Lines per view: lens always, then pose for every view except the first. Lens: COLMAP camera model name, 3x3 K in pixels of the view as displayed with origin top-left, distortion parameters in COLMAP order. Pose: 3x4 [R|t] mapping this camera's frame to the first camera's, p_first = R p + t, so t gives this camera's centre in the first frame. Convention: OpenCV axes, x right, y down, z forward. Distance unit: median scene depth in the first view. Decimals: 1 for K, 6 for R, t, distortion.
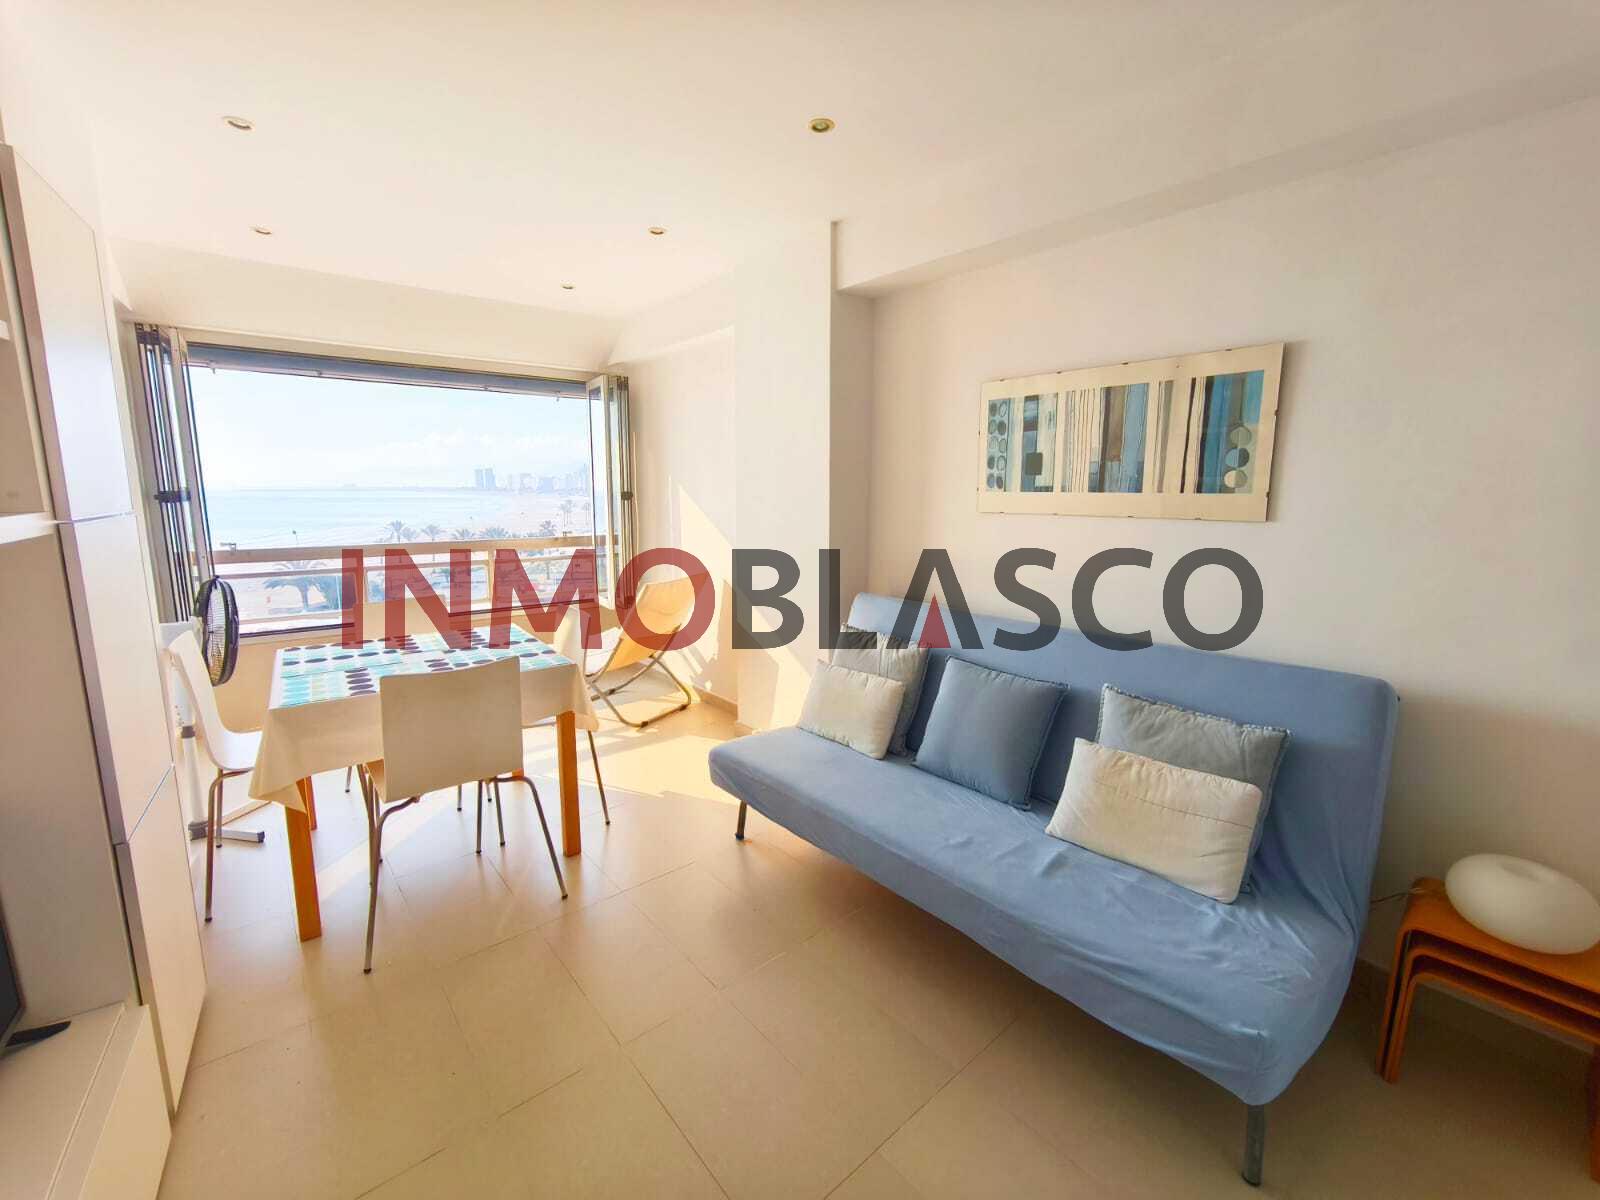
lens RADIAL K [[680.4, 0, 787.5], [0, 680.4, 594.2], [0, 0, 1]] dist [-0.000292, 0.000111]
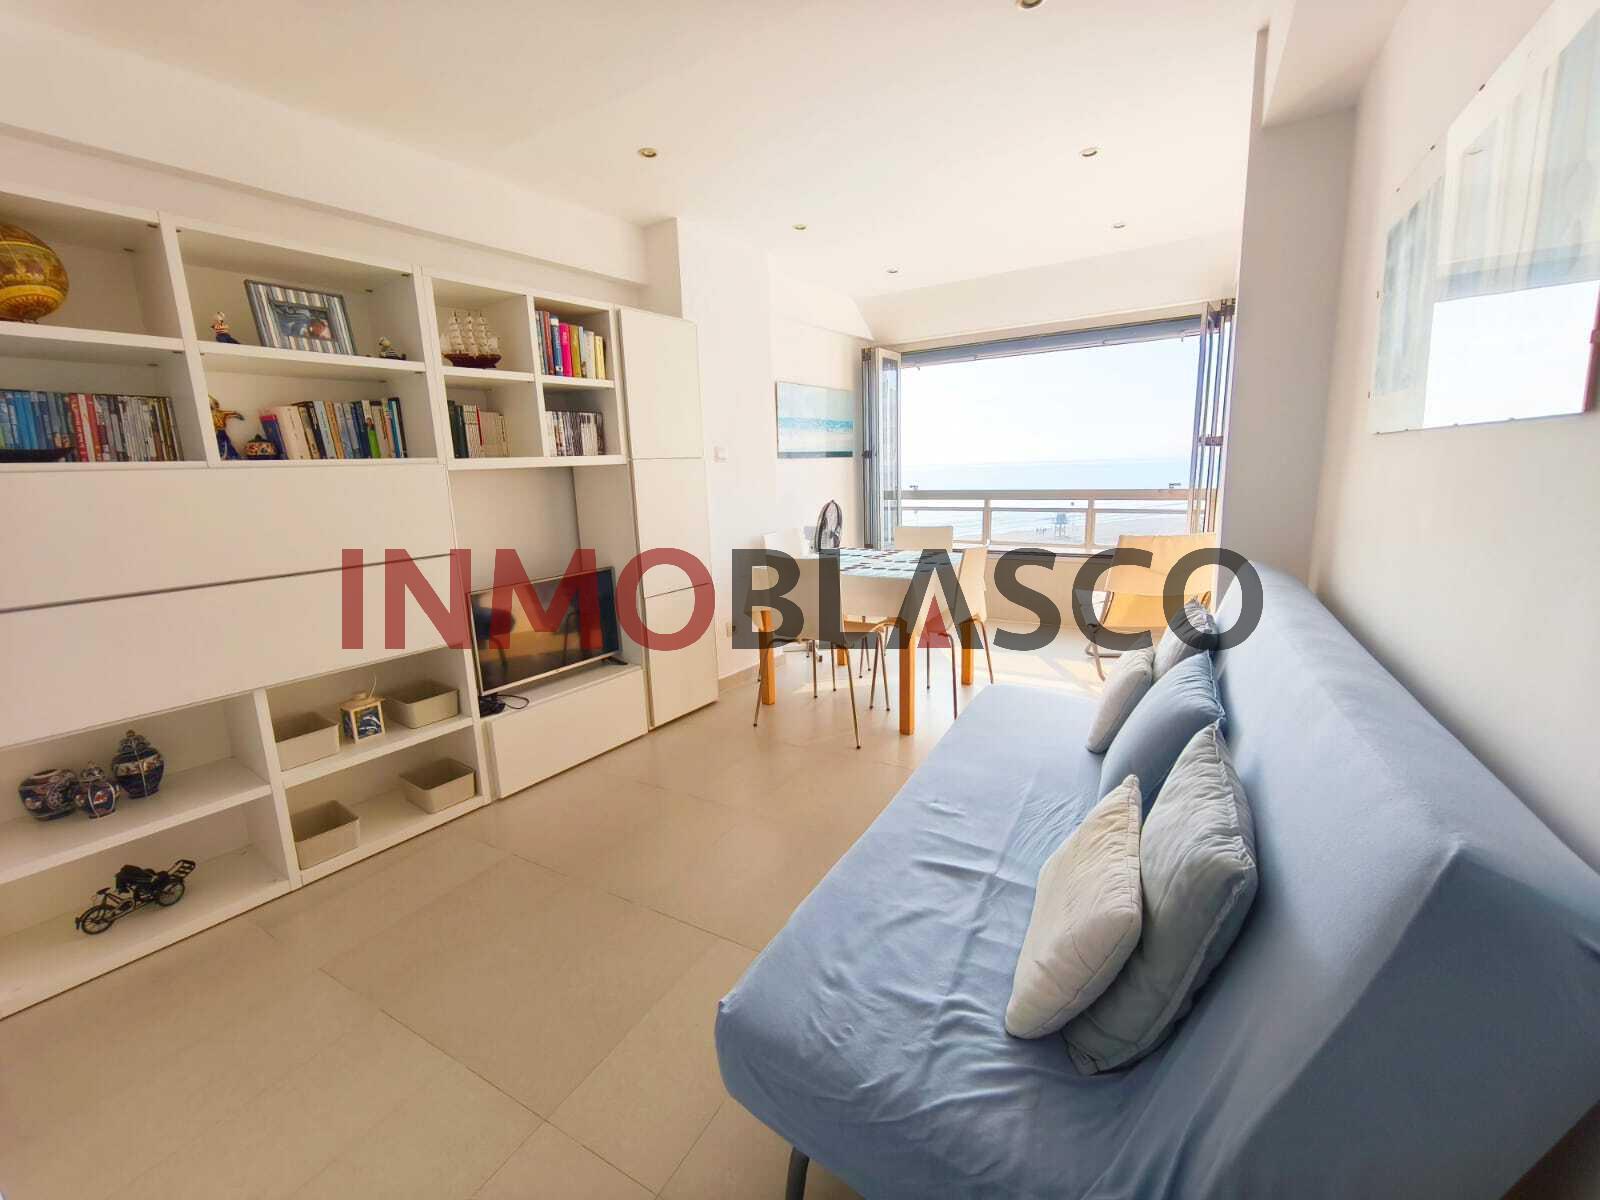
lens RADIAL K [[680.4, 0, 787.5], [0, 680.4, 594.2], [0, 0, 1]] dist [-0.000292, 0.000111]
pose [[0.302801, 0.161472, -0.939275, 0.752618], [-0.113134, 0.984664, 0.132803, -0.008253], [0.946315, 0.066051, 0.316426, 0.388694]]
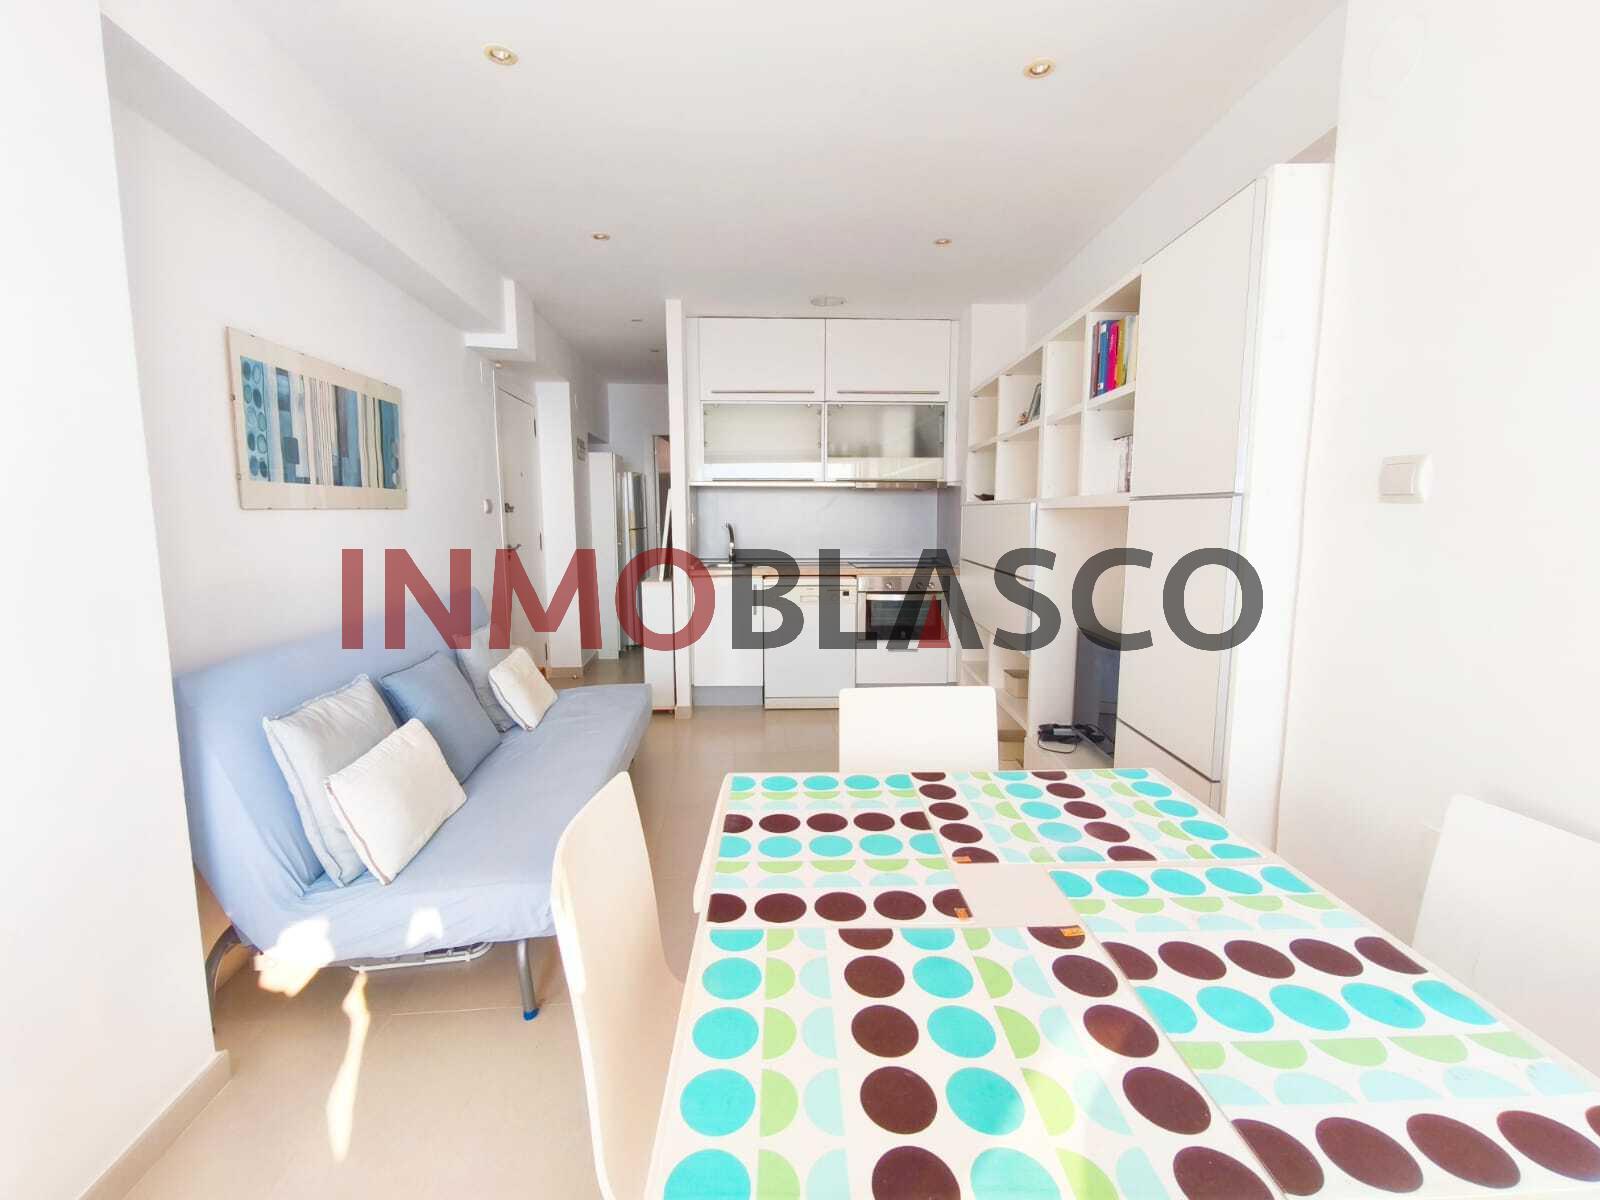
lens RADIAL K [[639.2, 0, 800.0], [0, 639.2, 600.0], [0, 0, 1]] dist [-0.002873, -0.000058]
pose [[-0.806183, -0.086557, 0.585300, -0.641746], [0.088222, 0.960597, 0.263573, -0.165444], [-0.585052, 0.264125, -0.766781, 1.289777]]
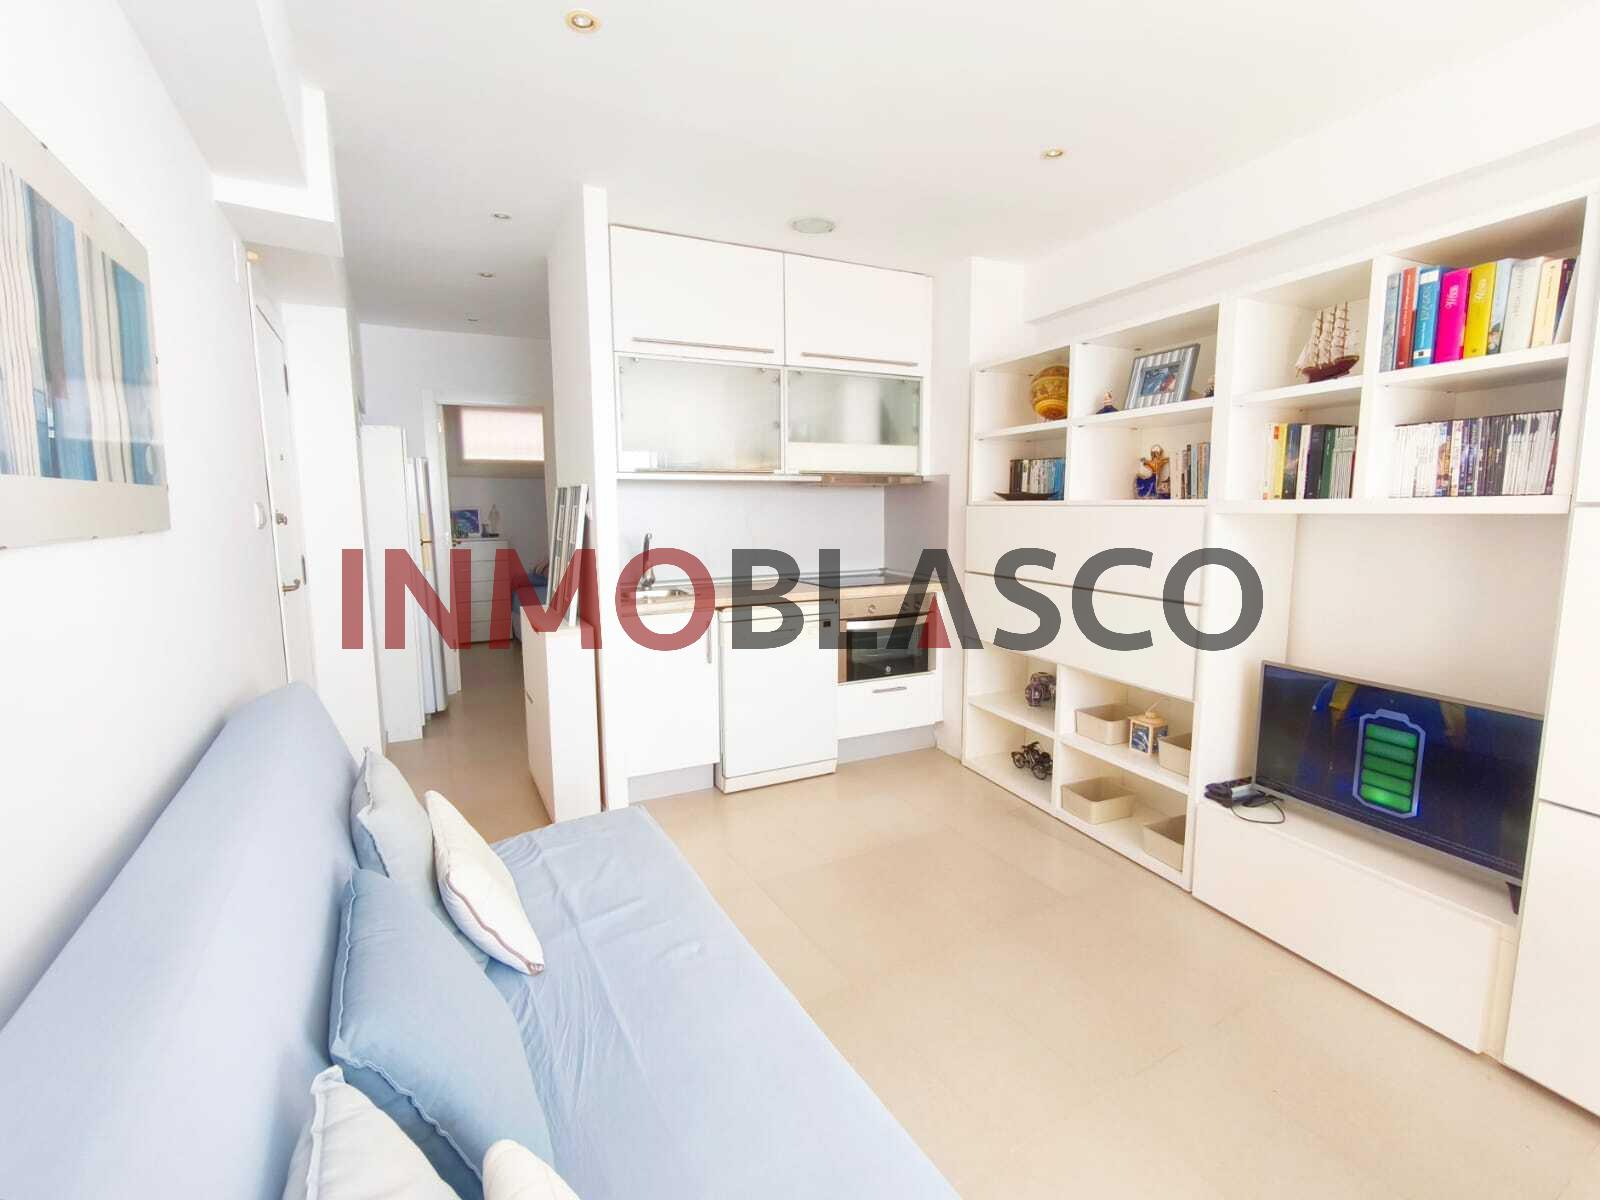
lens RADIAL K [[680.4, 0, 787.5], [0, 680.4, 594.2], [0, 0, 1]] dist [-0.000292, 0.000111]
pose [[-0.972618, -0.027079, 0.230825, -0.003701], [0.040384, 0.958389, 0.282594, -0.165956], [-0.228873, 0.284177, -0.931053, 1.181049]]
